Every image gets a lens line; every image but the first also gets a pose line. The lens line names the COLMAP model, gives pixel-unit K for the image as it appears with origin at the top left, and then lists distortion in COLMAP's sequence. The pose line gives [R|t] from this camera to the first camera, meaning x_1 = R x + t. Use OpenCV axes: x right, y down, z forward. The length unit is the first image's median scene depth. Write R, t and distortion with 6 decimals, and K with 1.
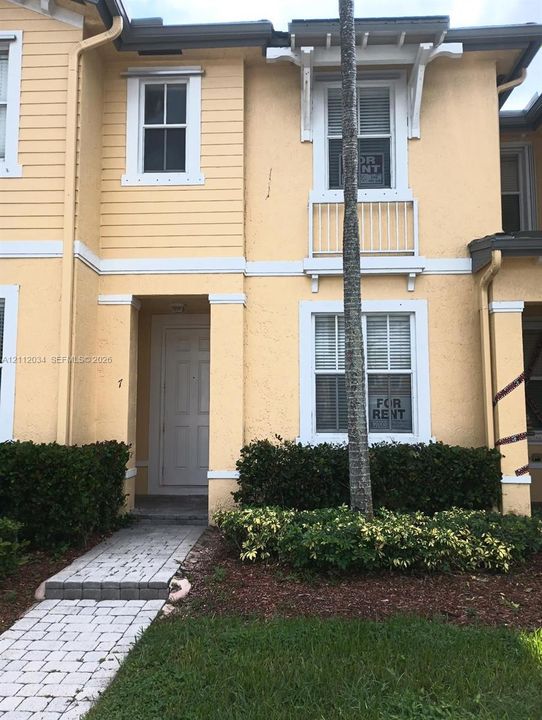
lens RADIAL K [[593.8, 0, 269.1], [0, 593.8, 360.7], [0, 0, 1]] dist [0.045648, -0.052143]
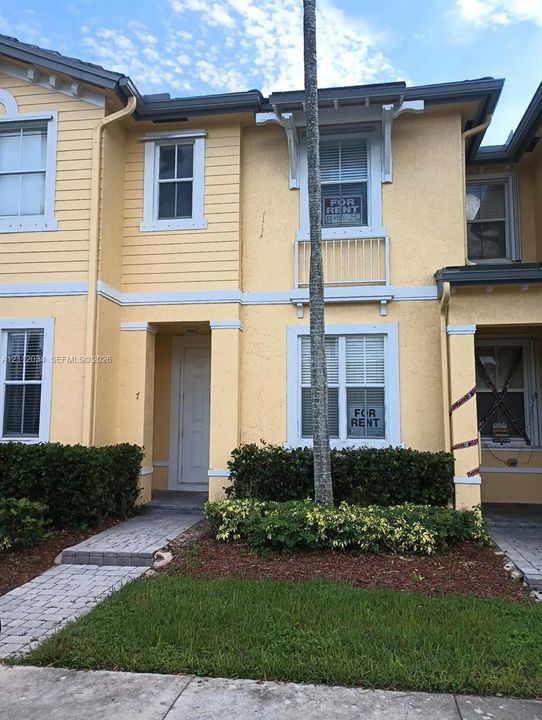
lens RADIAL K [[593.8, 0, 273.0], [0, 593.8, 361.6], [0, 0, 1]] dist [0.045648, -0.052143]
pose [[0.993814, -0.006508, -0.110863, 0.162750], [0.005400, 0.999932, -0.010289, -0.018068], [0.110922, 0.009627, 0.993782, -0.174157]]
